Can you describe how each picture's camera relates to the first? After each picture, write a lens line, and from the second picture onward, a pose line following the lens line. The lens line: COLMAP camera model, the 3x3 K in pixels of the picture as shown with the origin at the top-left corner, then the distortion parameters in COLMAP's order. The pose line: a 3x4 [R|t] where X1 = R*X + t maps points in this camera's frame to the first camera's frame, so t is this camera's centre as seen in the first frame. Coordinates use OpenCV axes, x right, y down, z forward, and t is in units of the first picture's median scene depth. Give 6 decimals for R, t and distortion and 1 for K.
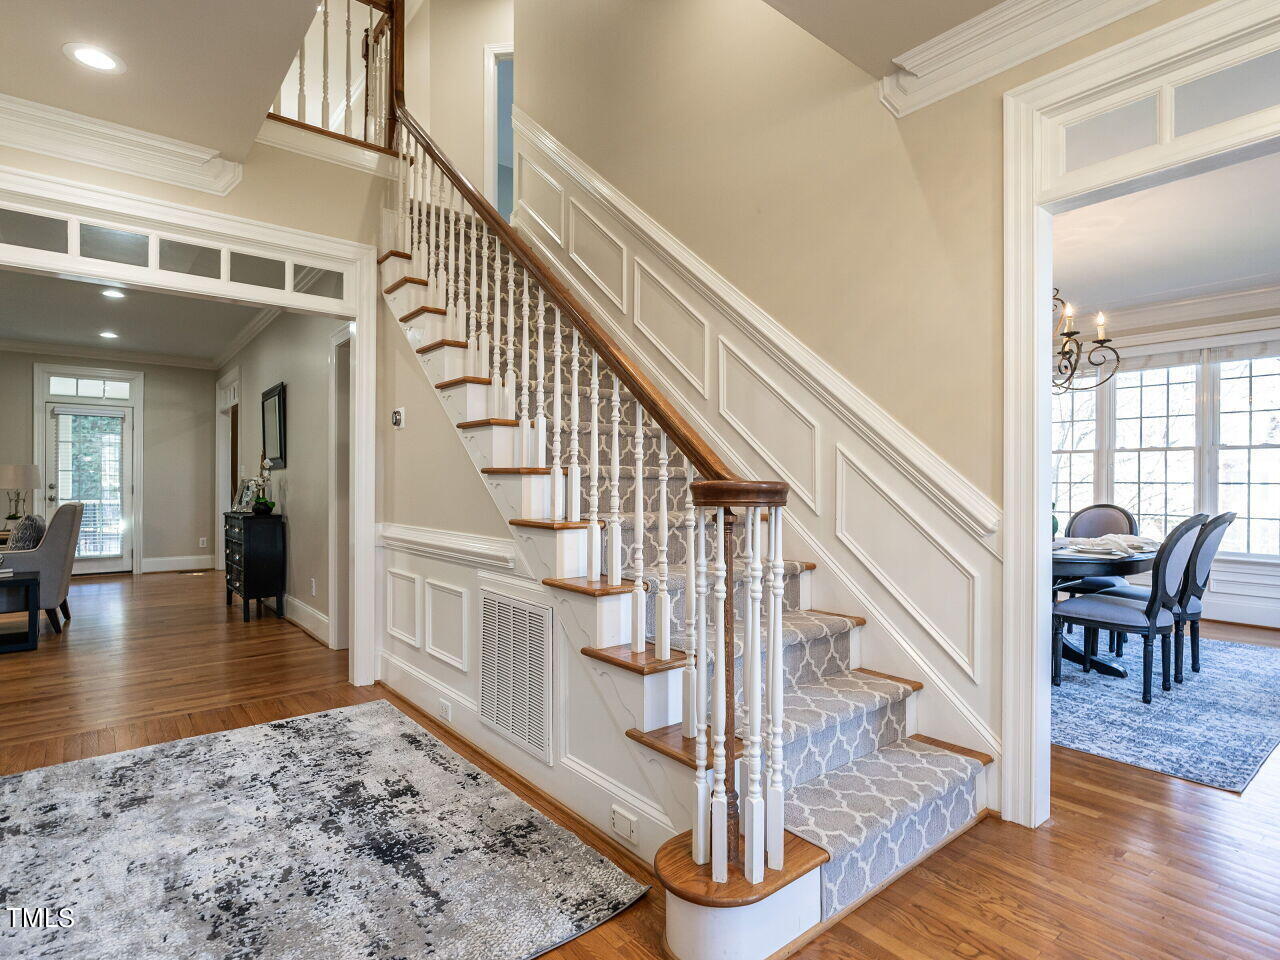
lens RADIAL K [[654.4, 0, 645.8], [0, 654.4, 481.2], [0, 0, 1]] dist [-0.004455, -0.000949]
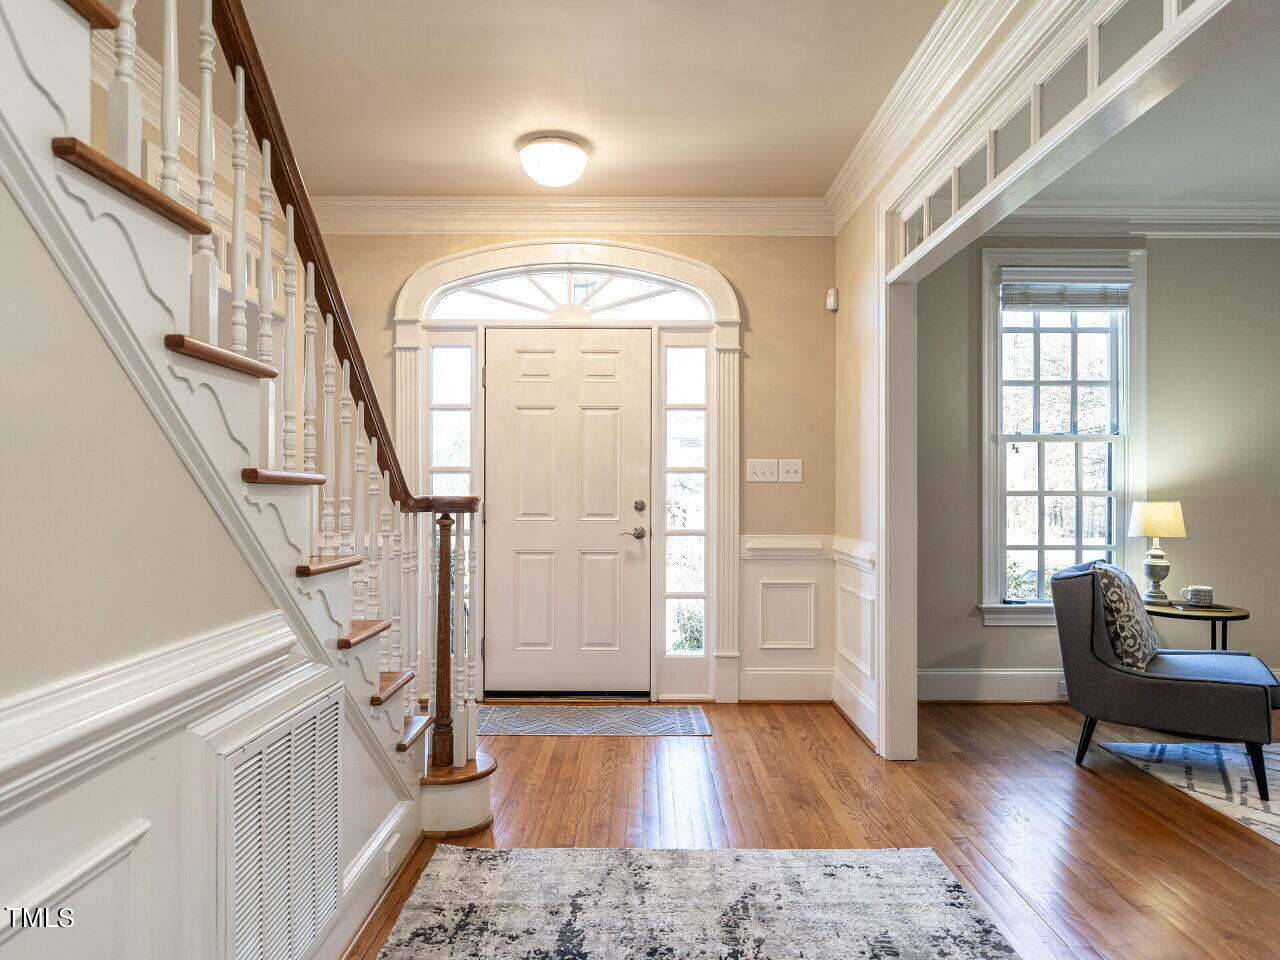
lens RADIAL K [[654.4, 0, 640.2], [0, 654.4, 484.5], [0, 0, 1]] dist [-0.004455, -0.000949]
pose [[-0.733267, 0.004646, 0.679925, -0.956855], [0.001851, 0.999987, -0.004837, -0.009161], [-0.679939, -0.002289, -0.733265, 1.469409]]
